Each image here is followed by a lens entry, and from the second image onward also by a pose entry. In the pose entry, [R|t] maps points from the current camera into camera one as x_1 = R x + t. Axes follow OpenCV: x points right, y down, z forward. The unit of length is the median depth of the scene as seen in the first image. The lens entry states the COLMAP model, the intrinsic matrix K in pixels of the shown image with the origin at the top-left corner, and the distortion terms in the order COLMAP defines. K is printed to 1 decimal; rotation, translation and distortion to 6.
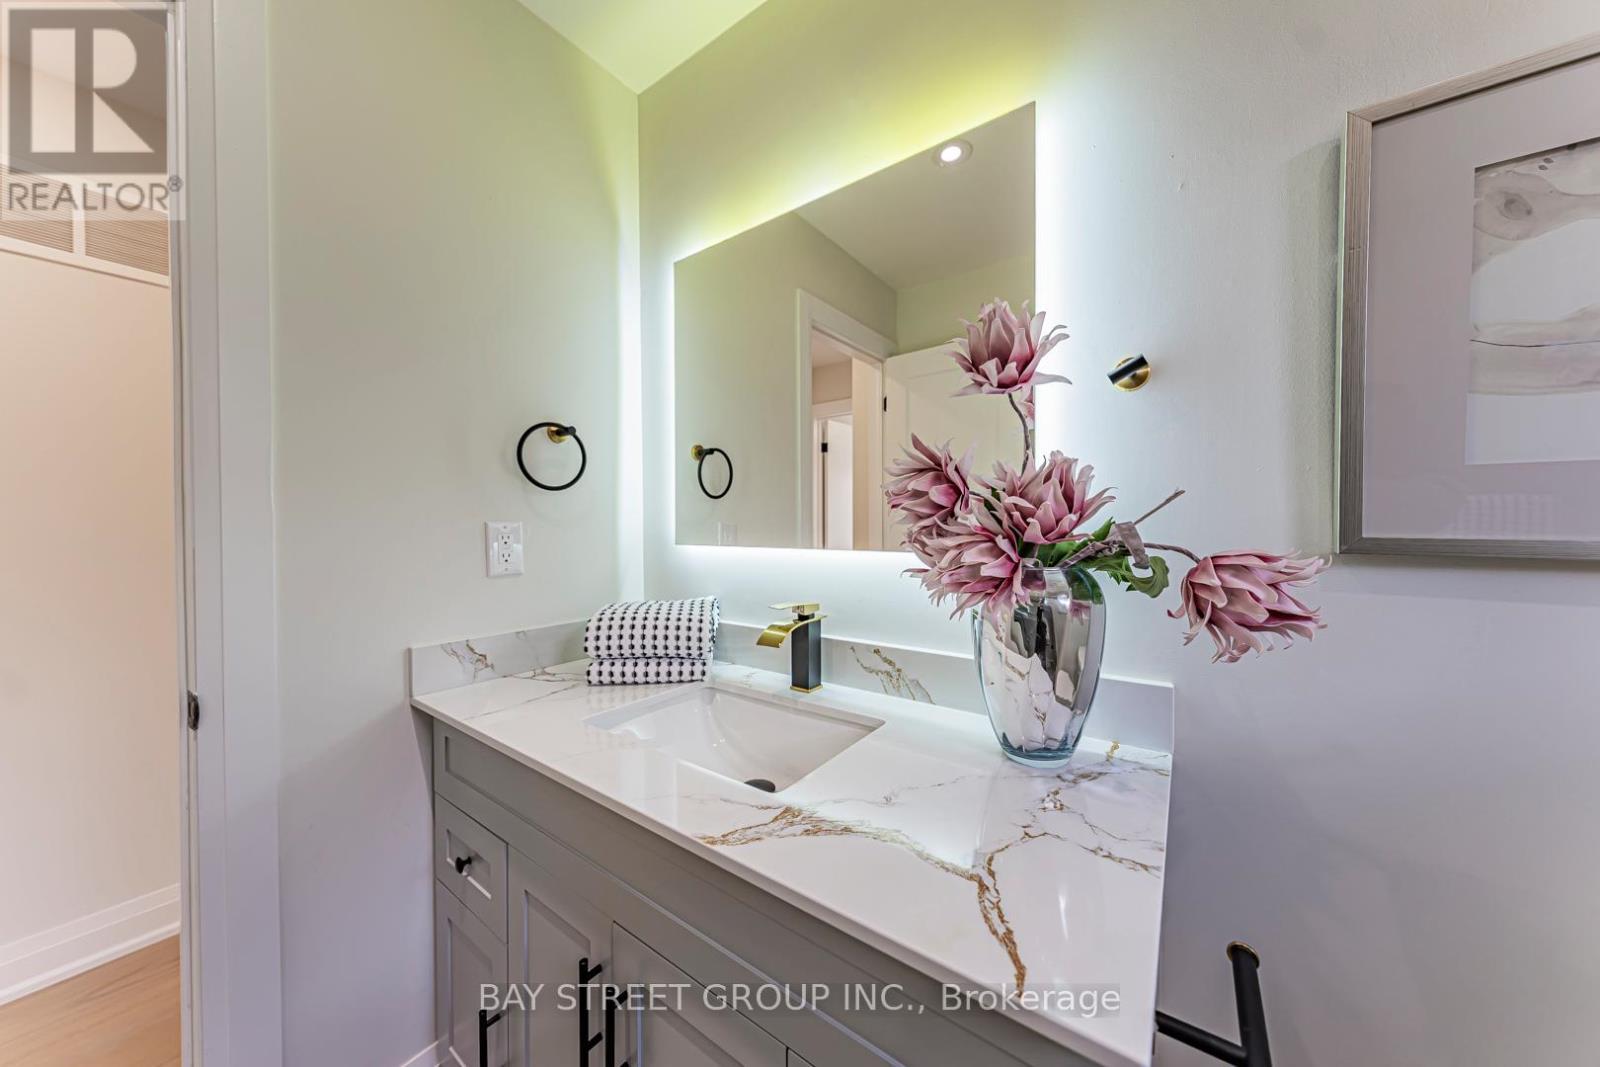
lens RADIAL K [[543.2, 0, 801.7], [0, 543.2, 529.9], [0, 0, 1]] dist [0.000251, -0.000296]
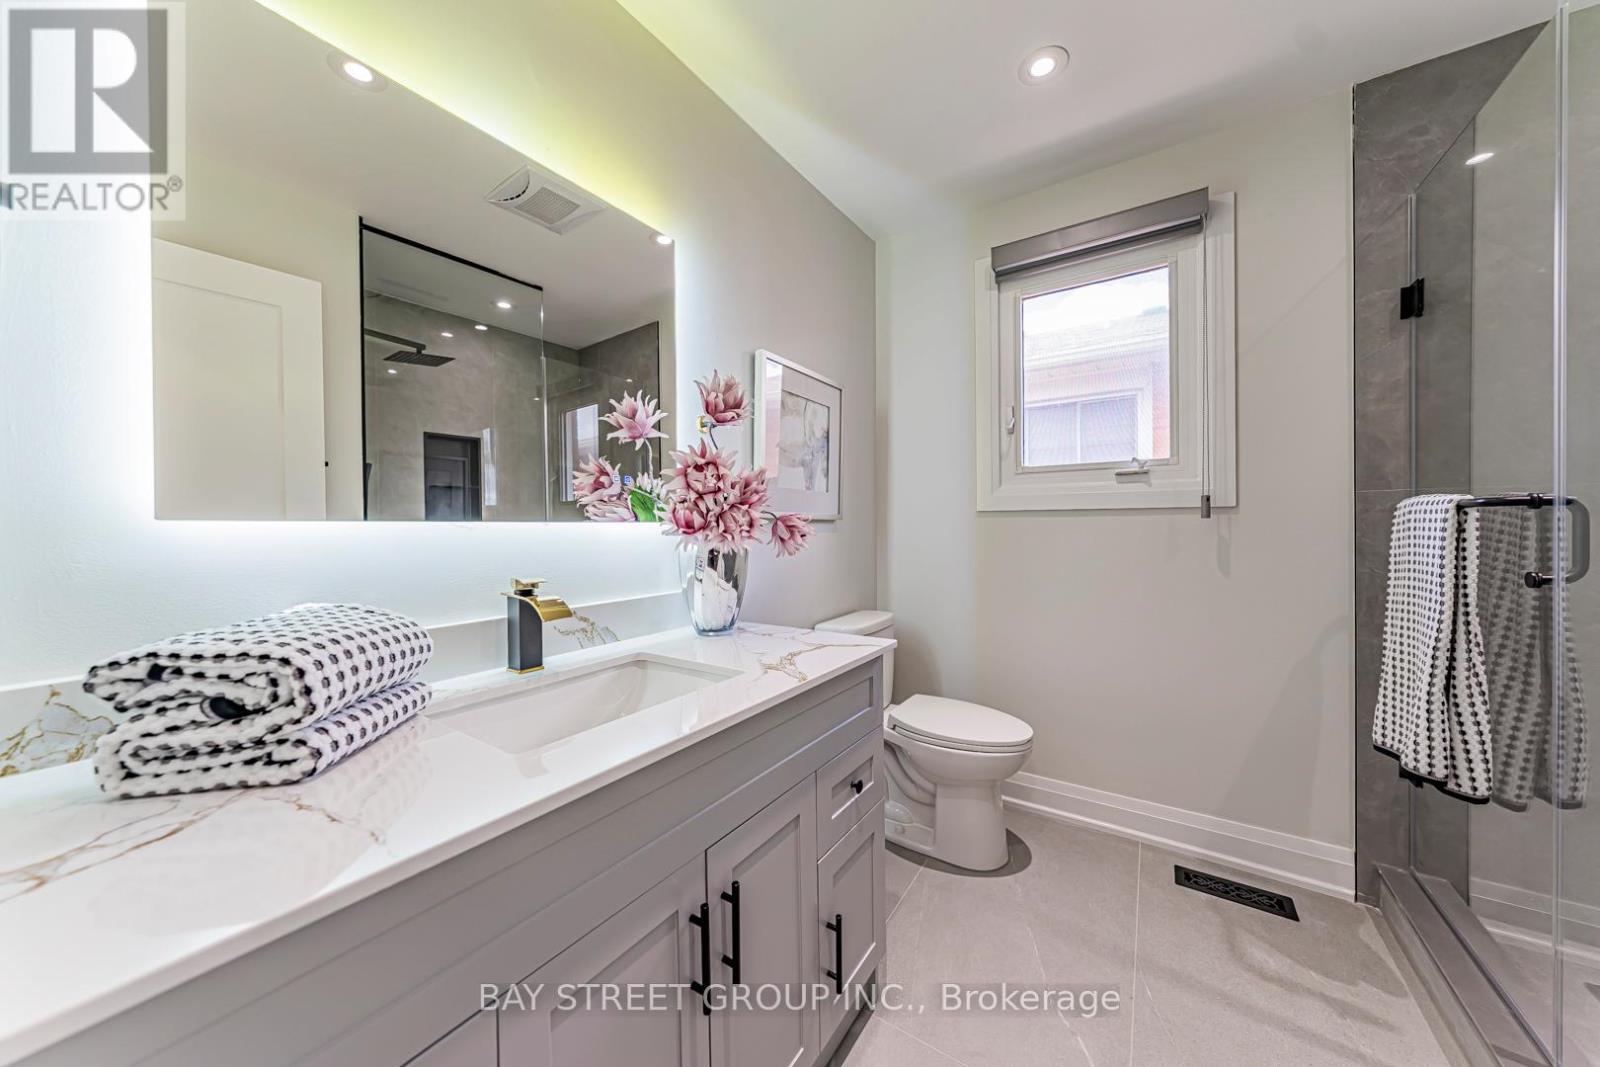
lens RADIAL K [[543.2, 0, 800.9], [0, 543.2, 532.6], [0, 0, 1]] dist [0.000251, -0.000296]
pose [[-0.043852, -0.004082, 0.999030, -1.007677], [0.016682, 0.999849, 0.004817, 0.060985], [-0.998899, 0.016877, -0.043777, 0.589374]]
